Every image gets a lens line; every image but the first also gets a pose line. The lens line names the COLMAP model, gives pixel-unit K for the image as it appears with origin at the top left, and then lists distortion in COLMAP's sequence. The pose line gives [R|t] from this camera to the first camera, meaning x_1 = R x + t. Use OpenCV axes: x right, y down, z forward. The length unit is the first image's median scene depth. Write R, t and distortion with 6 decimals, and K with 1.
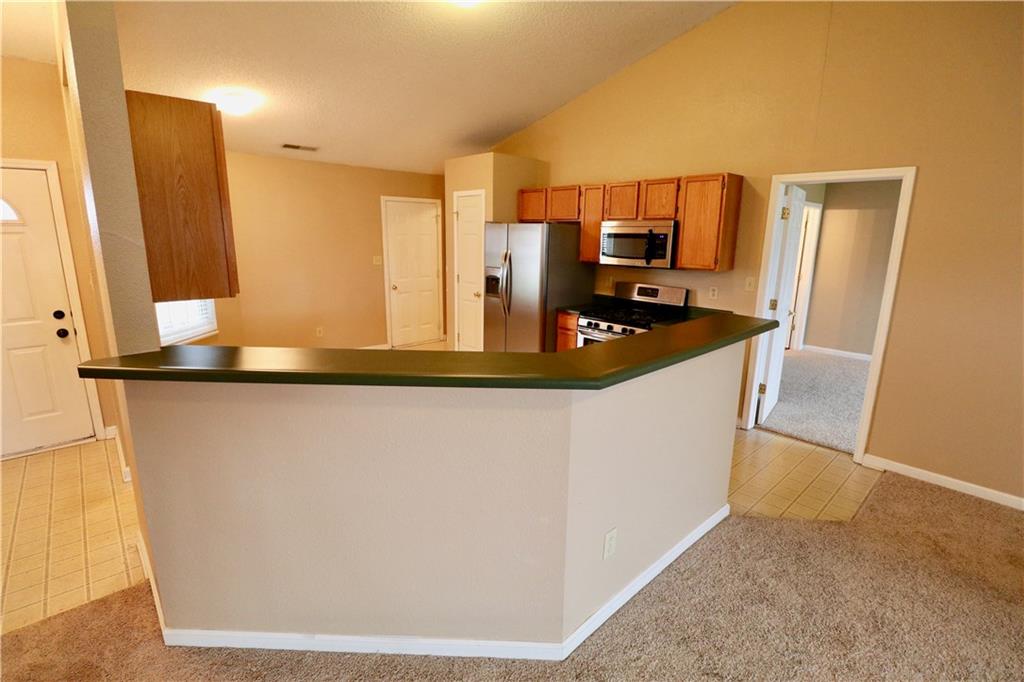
lens RADIAL K [[476.4, 0, 512.0], [0, 476.4, 341.0], [0, 0, 1]] dist [-0.002834, -0.013326]
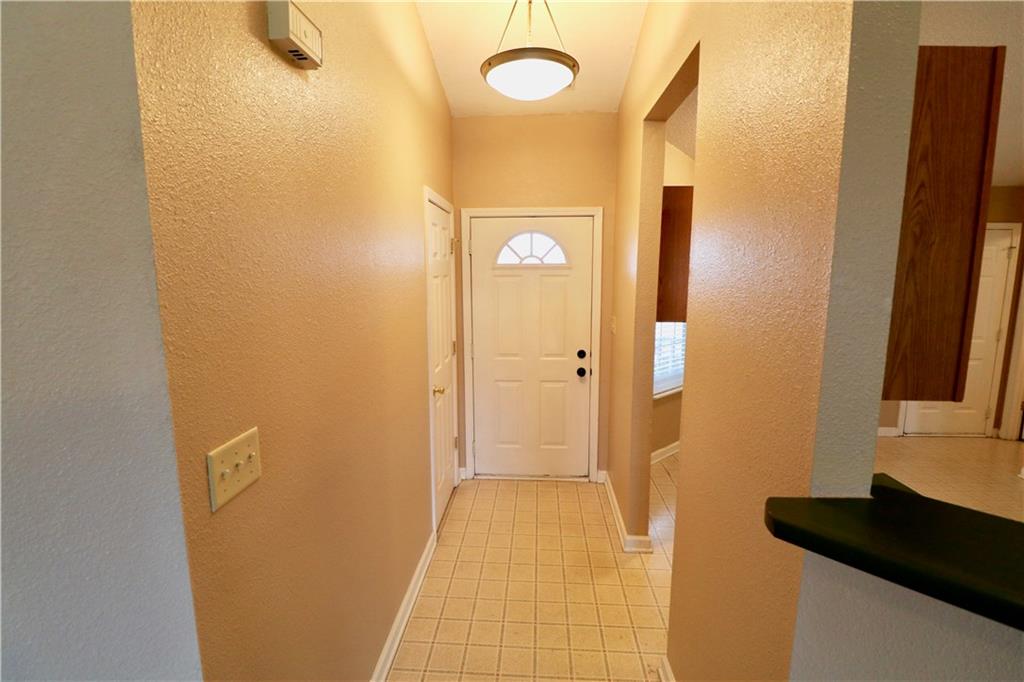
lens RADIAL K [[476.4, 0, 512.0], [0, 476.4, 341.0], [0, 0, 1]] dist [-0.002834, -0.013326]
pose [[0.696937, 0.093778, -0.710974, -0.325276], [-0.150458, 0.988468, -0.017108, -0.042859], [0.701171, 0.118895, 0.703010, 0.149962]]
